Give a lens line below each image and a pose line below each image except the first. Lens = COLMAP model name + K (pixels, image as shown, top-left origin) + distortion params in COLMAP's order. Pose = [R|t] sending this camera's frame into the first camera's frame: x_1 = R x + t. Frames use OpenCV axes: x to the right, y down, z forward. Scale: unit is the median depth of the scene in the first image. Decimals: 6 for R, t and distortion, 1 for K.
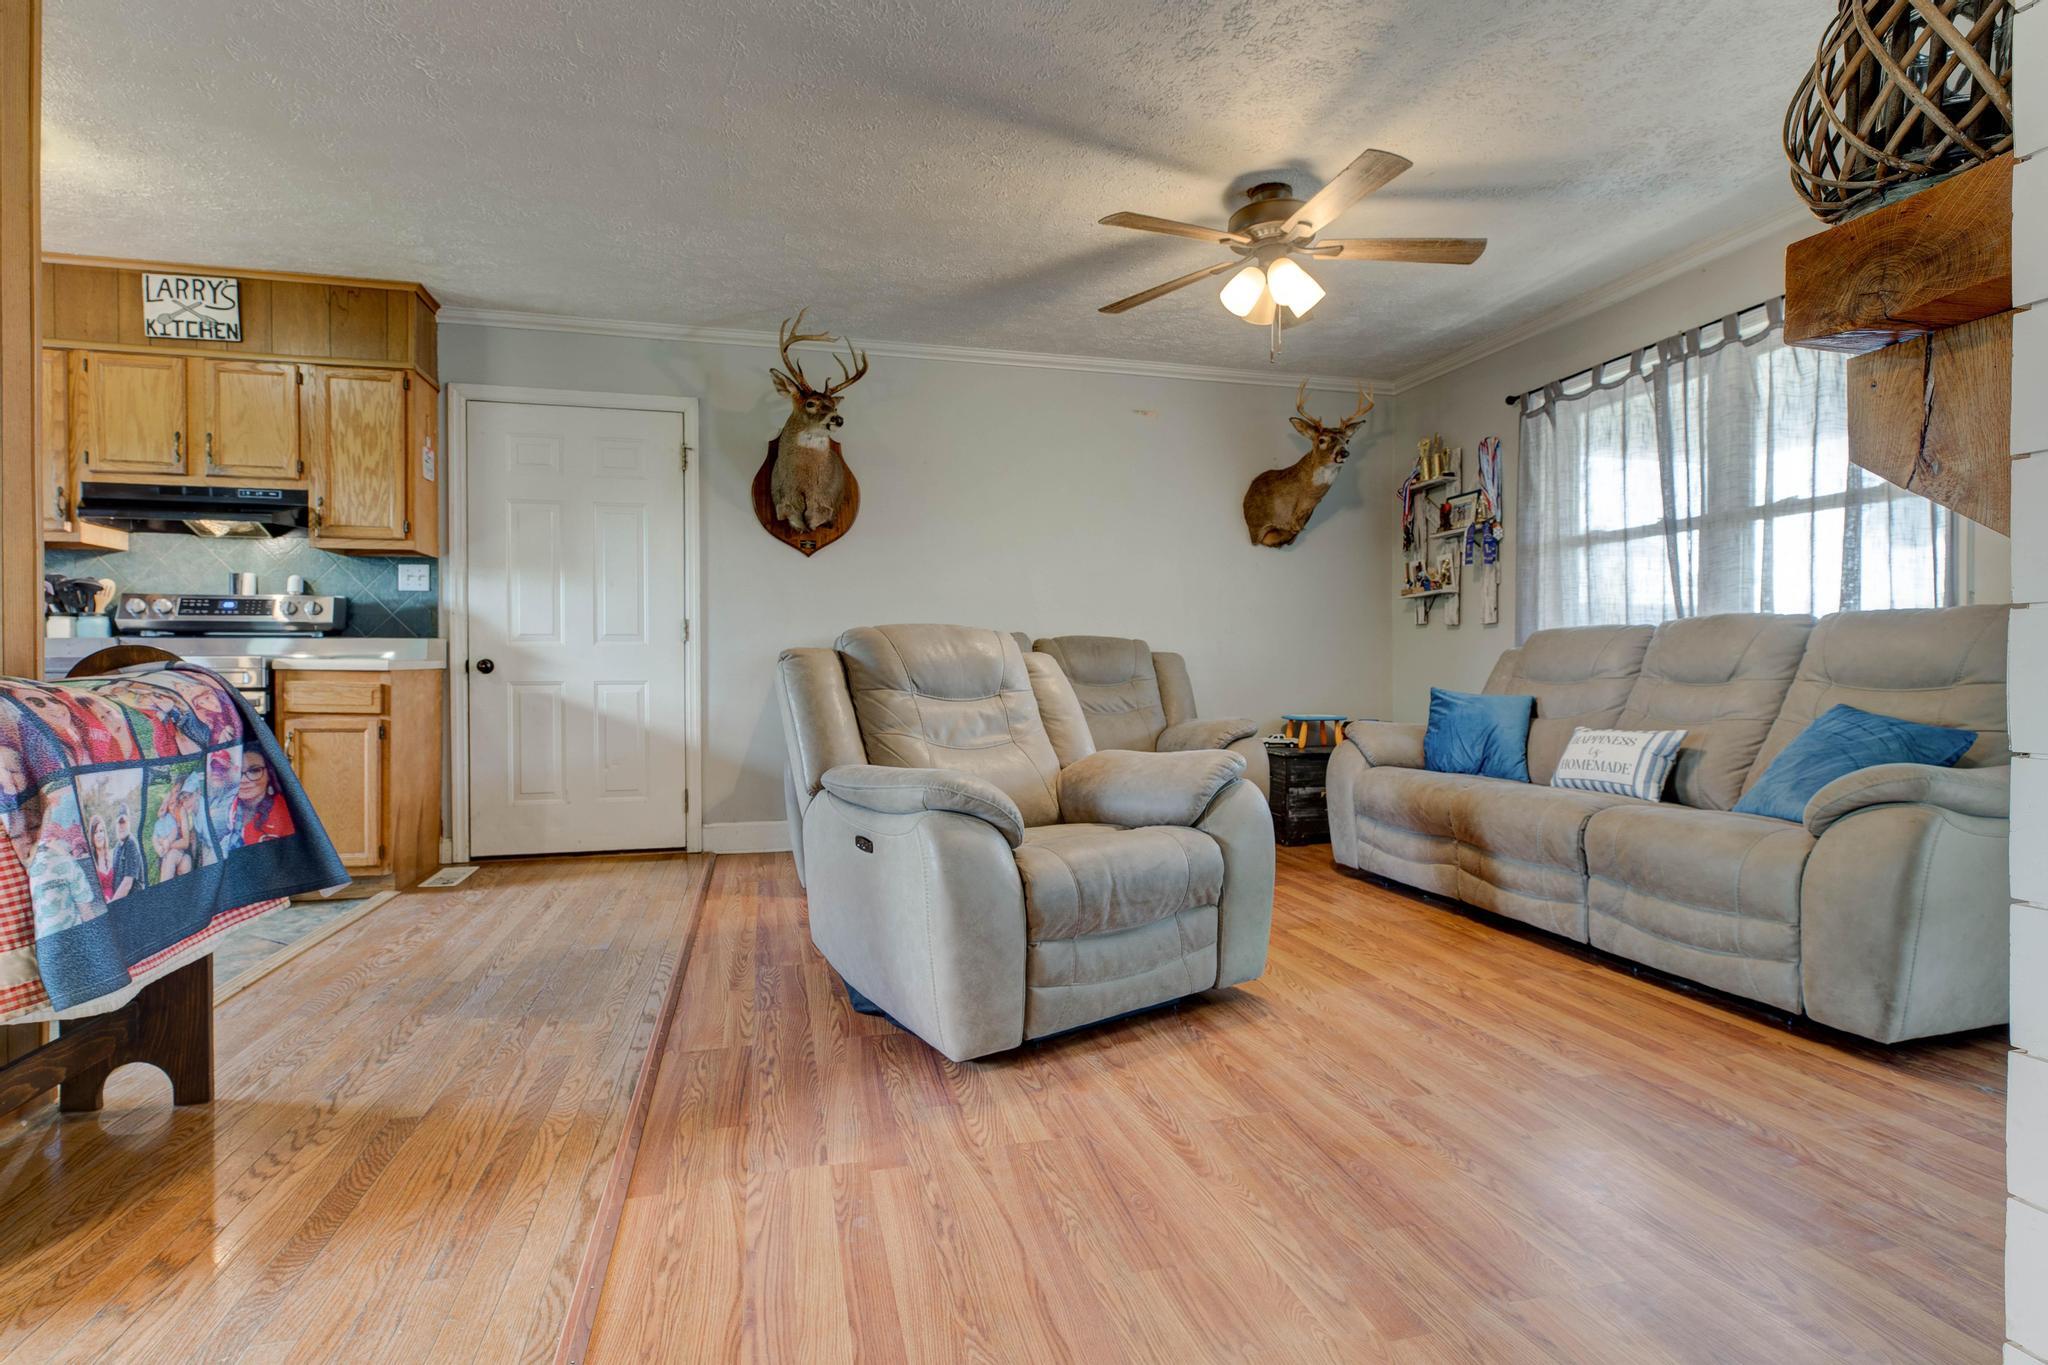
lens RADIAL K [[965.5, 0, 1013.9], [0, 965.5, 681.0], [0, 0, 1]] dist [0.002429, 0.000754]
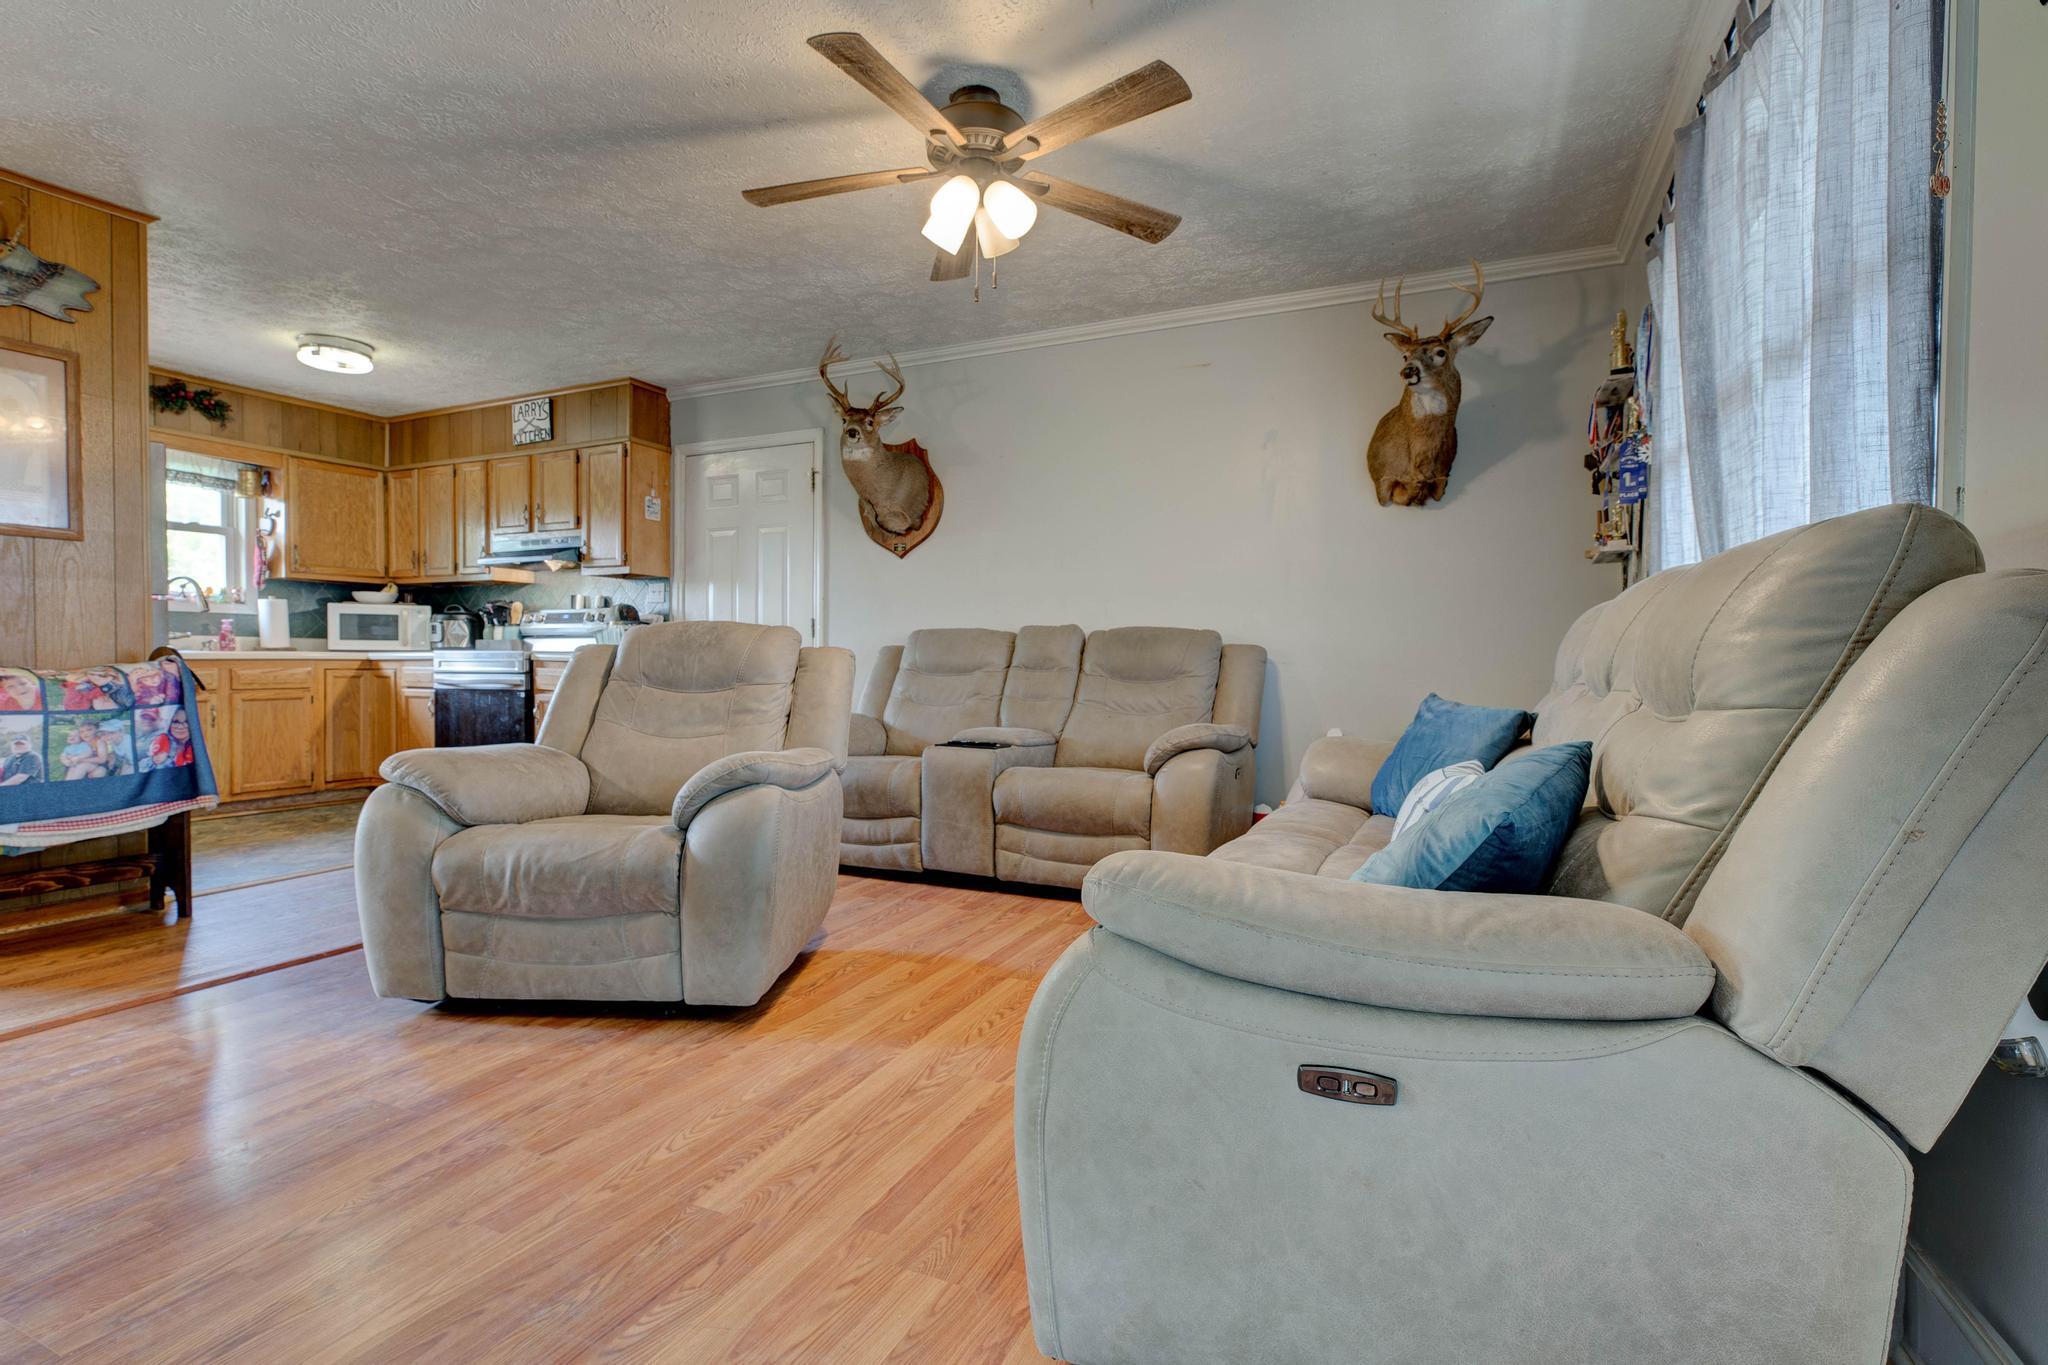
lens RADIAL K [[965.5, 0, 1038.7], [0, 965.5, 668.7], [0, 0, 1]] dist [0.002429, 0.000754]
pose [[0.775403, 0.012144, -0.631350, 0.846522], [-0.013811, 0.999902, 0.002272, -0.014133], [0.631316, 0.006958, 0.775495, 0.378584]]
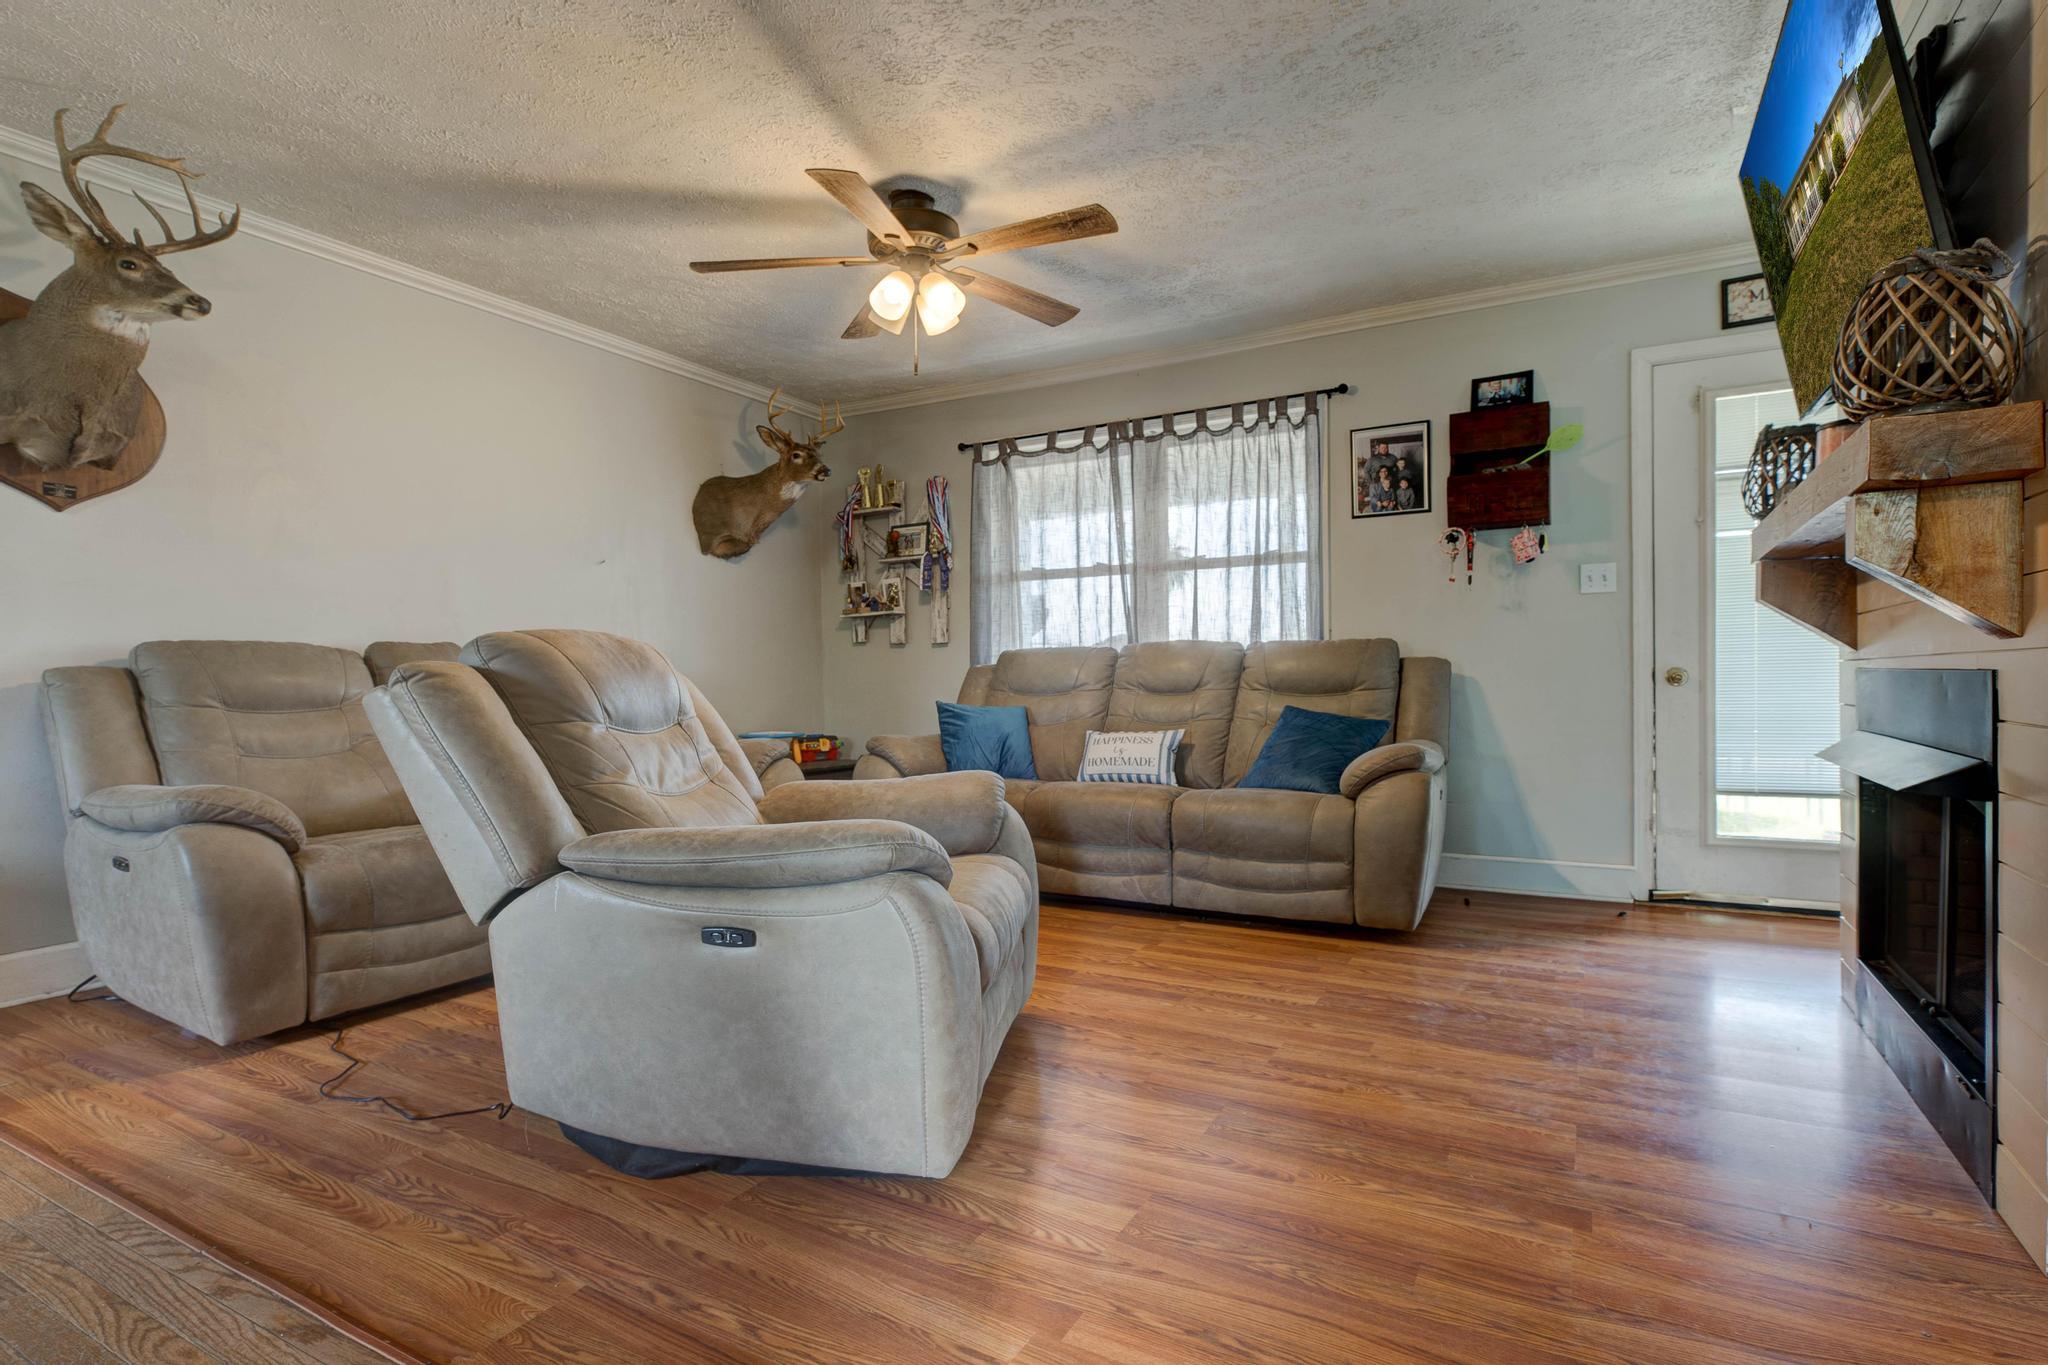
lens RADIAL K [[965.5, 0, 989.2], [0, 965.5, 691.2], [0, 0, 1]] dist [0.002429, 0.000754]
pose [[0.701932, -0.015852, 0.712067, -0.398920], [0.020771, 0.999783, 0.001782, -0.007272], [-0.711941, 0.013539, 0.702109, 0.267992]]
